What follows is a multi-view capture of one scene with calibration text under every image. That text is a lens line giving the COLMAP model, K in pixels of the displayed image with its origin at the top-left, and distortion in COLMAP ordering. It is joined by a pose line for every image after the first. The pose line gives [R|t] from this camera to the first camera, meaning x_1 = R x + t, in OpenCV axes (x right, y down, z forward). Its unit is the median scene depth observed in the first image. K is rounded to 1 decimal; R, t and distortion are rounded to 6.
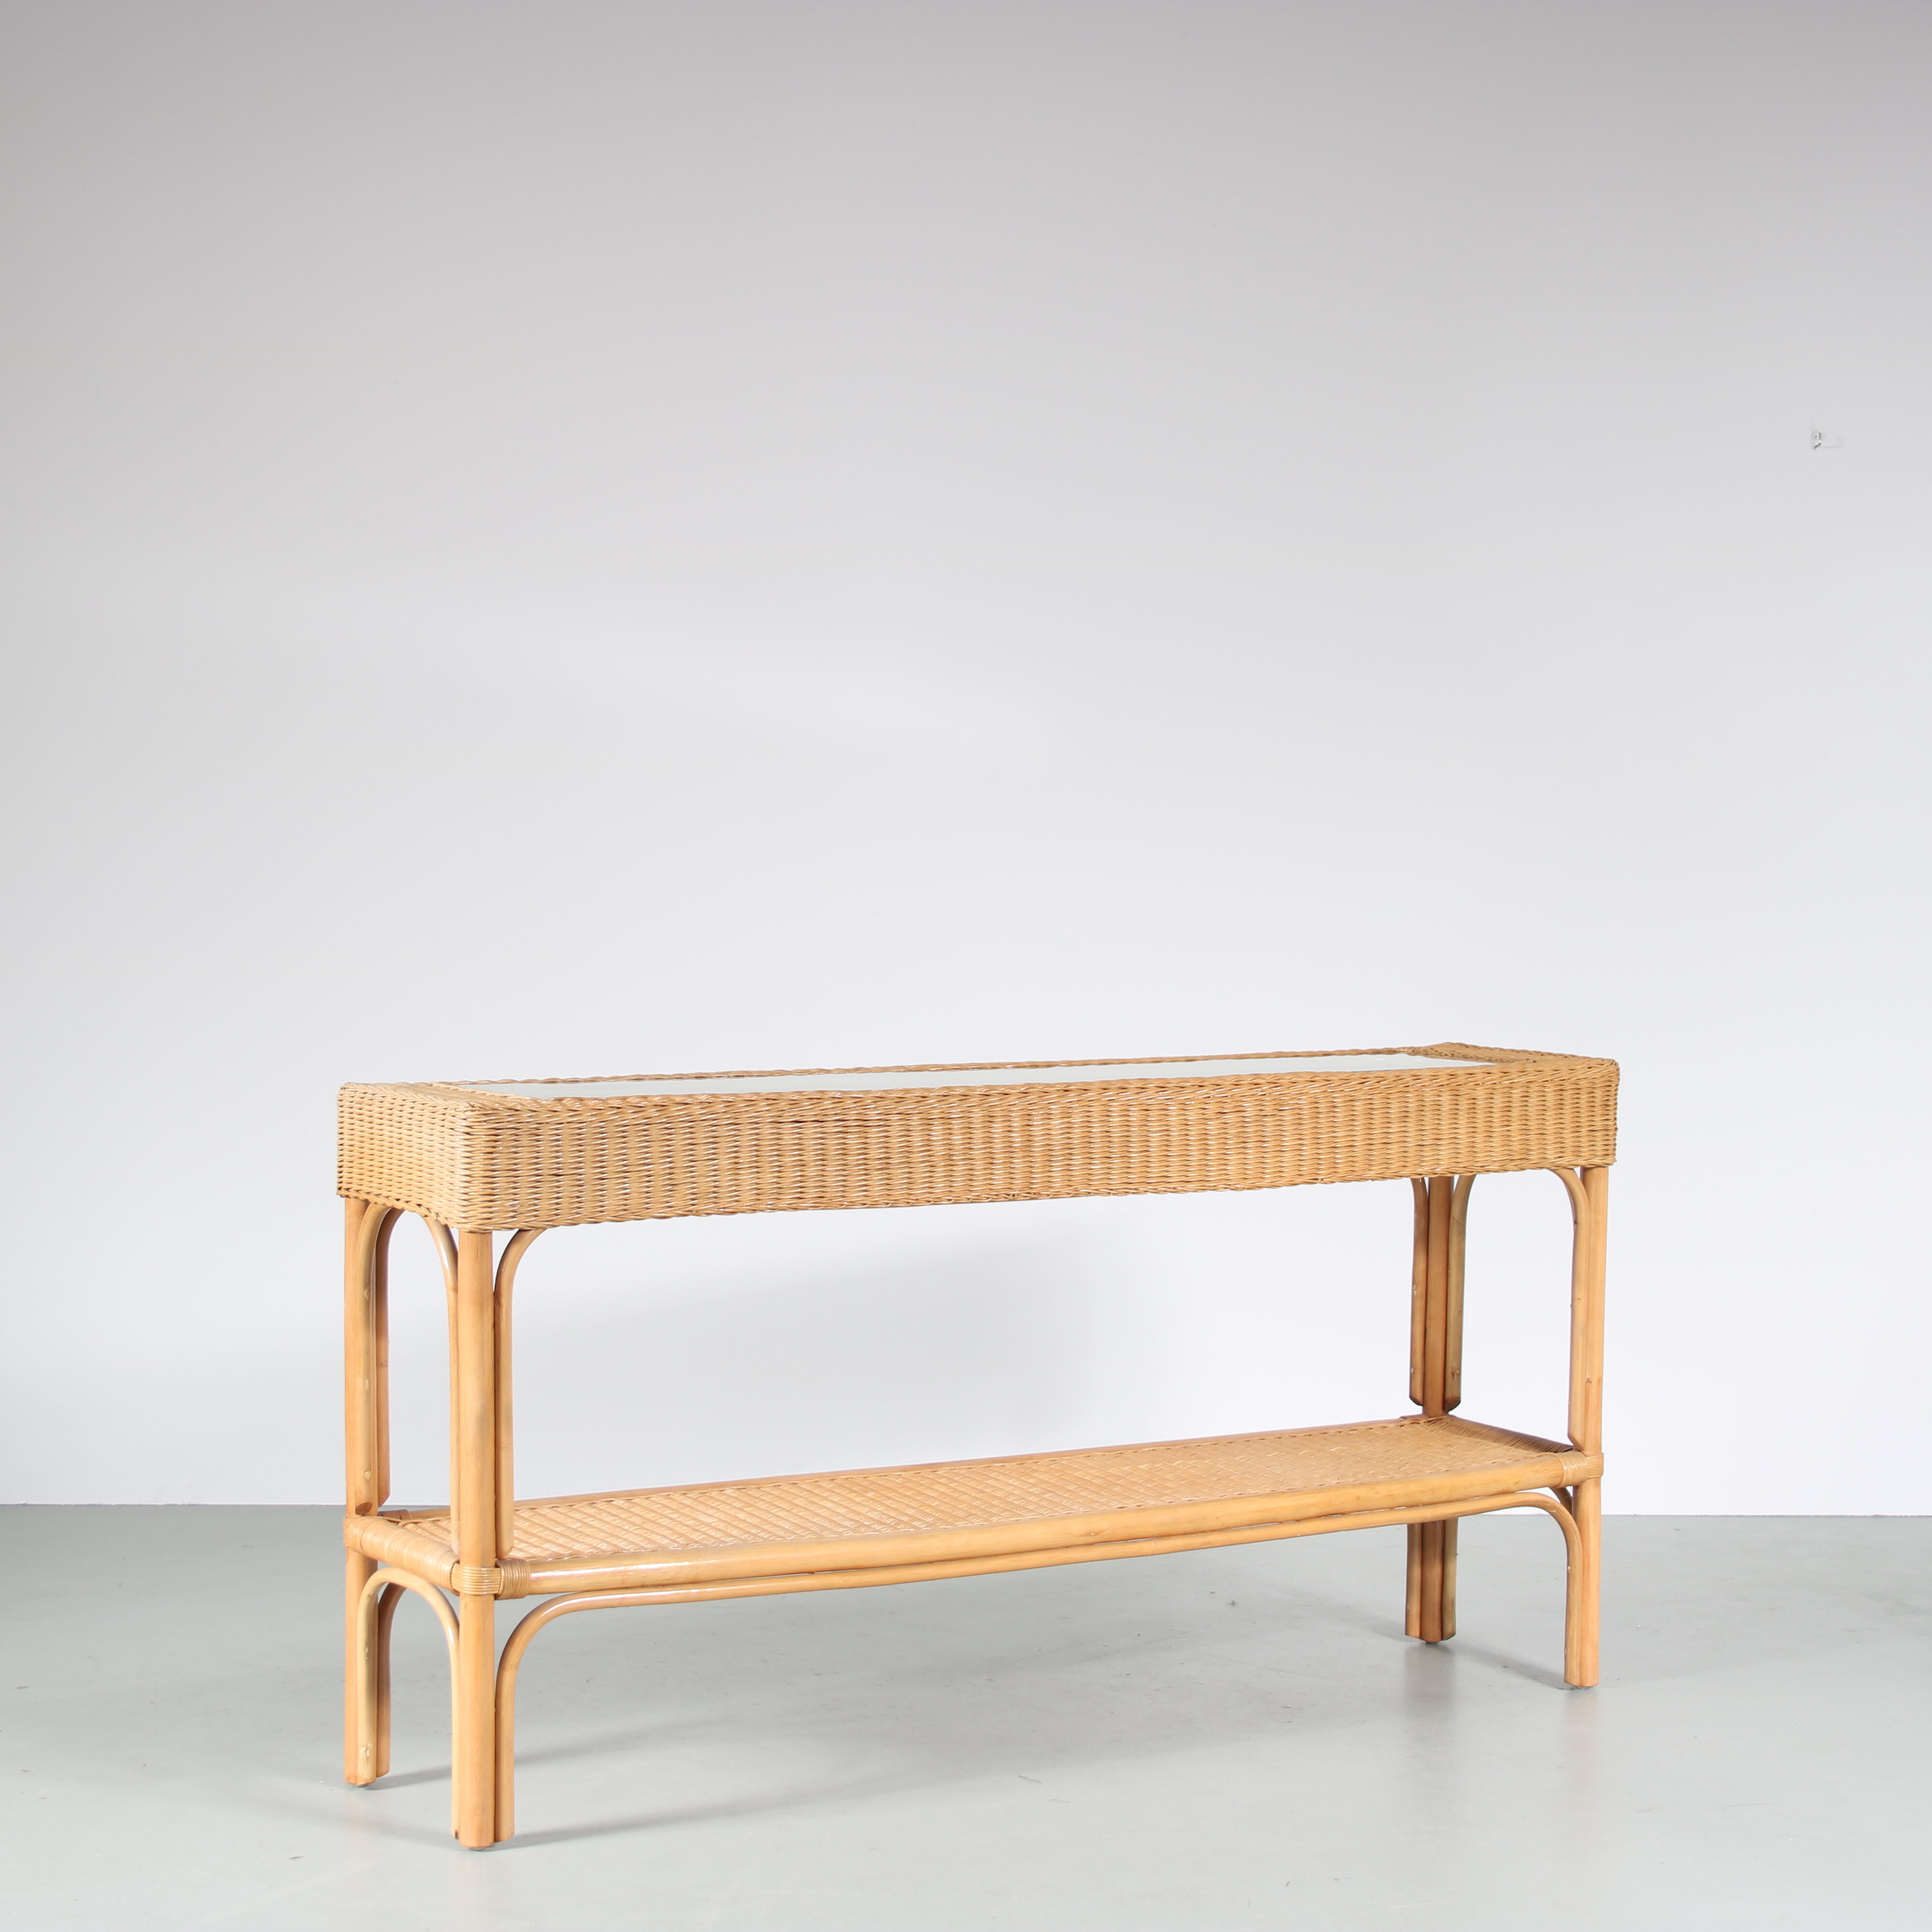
lens RADIAL K [[4073.4, 0, 960.4], [0, 4073.4, 972.9], [0, 0, 1]] dist [0.051423, 0.000000]
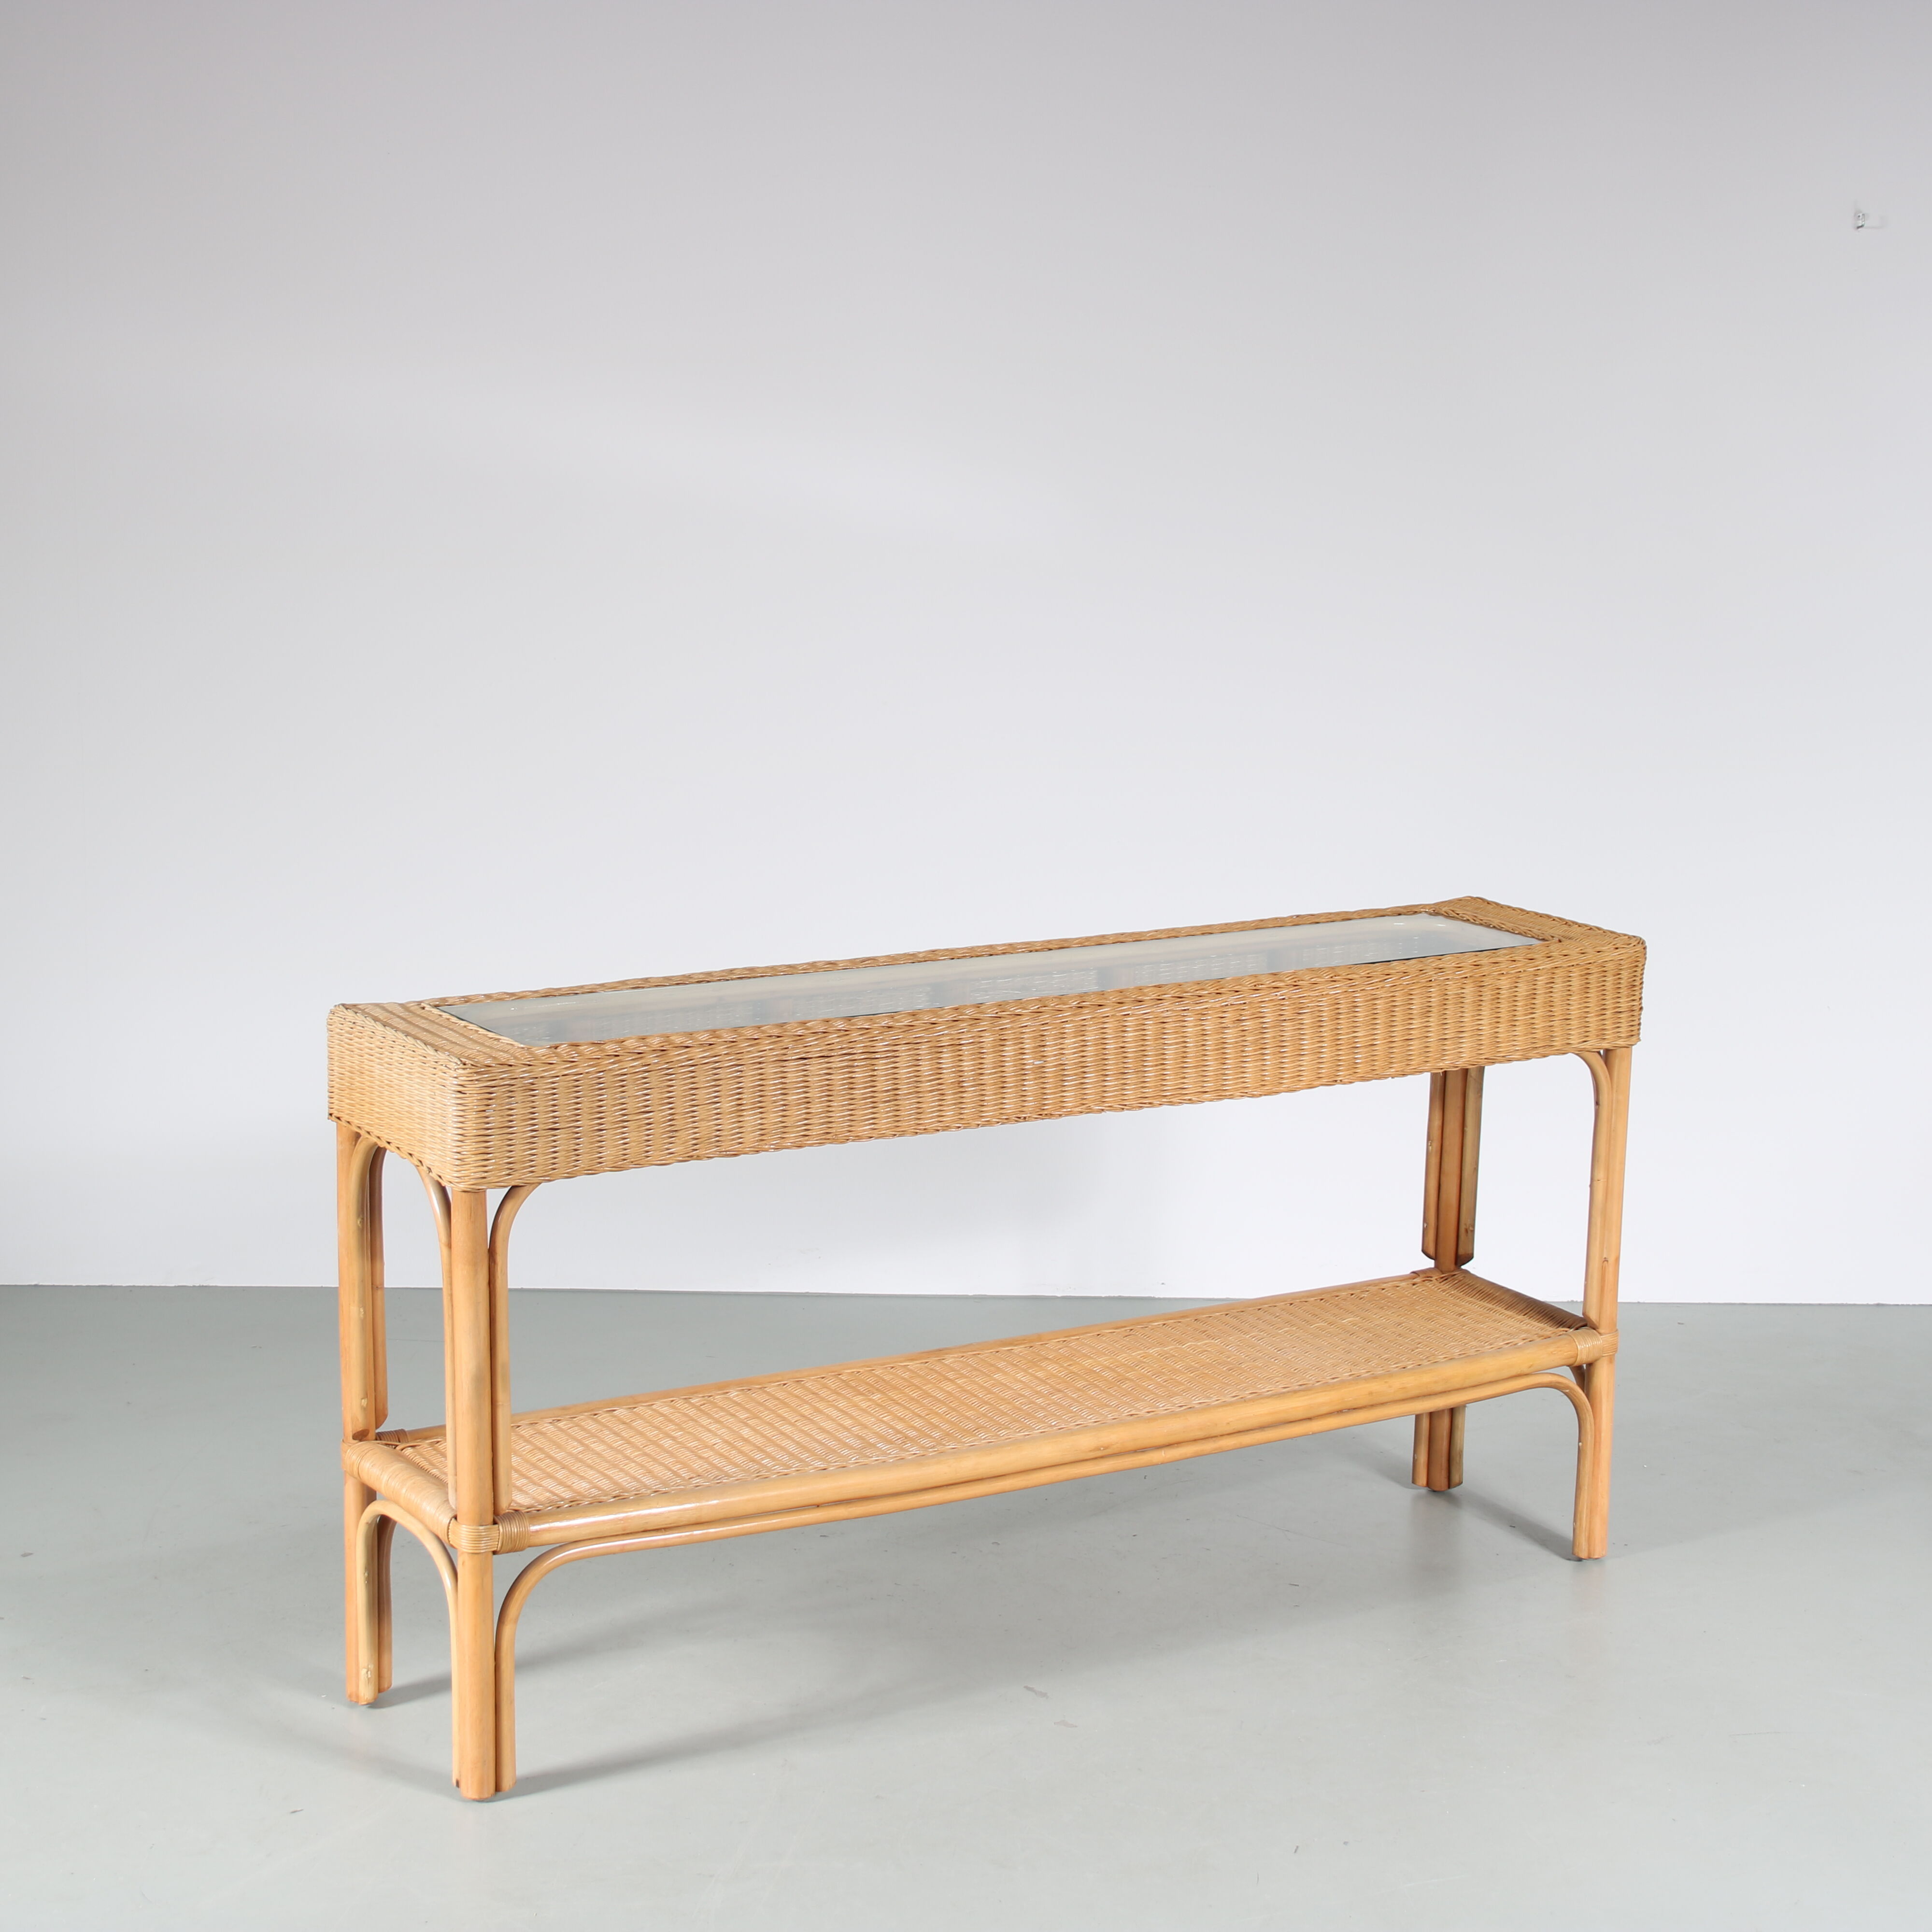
lens RADIAL K [[3872.1, 0, 967.5], [0, 3872.1, 951.0], [0, 0, 1]] dist [0.018912, 0.000000]
pose [[0.999979, 0.006523, 0.000645, -0.001517], [-0.006551, 0.991035, 0.133439, -0.107065], [0.000231, -0.133441, 0.991057, 0.089286]]
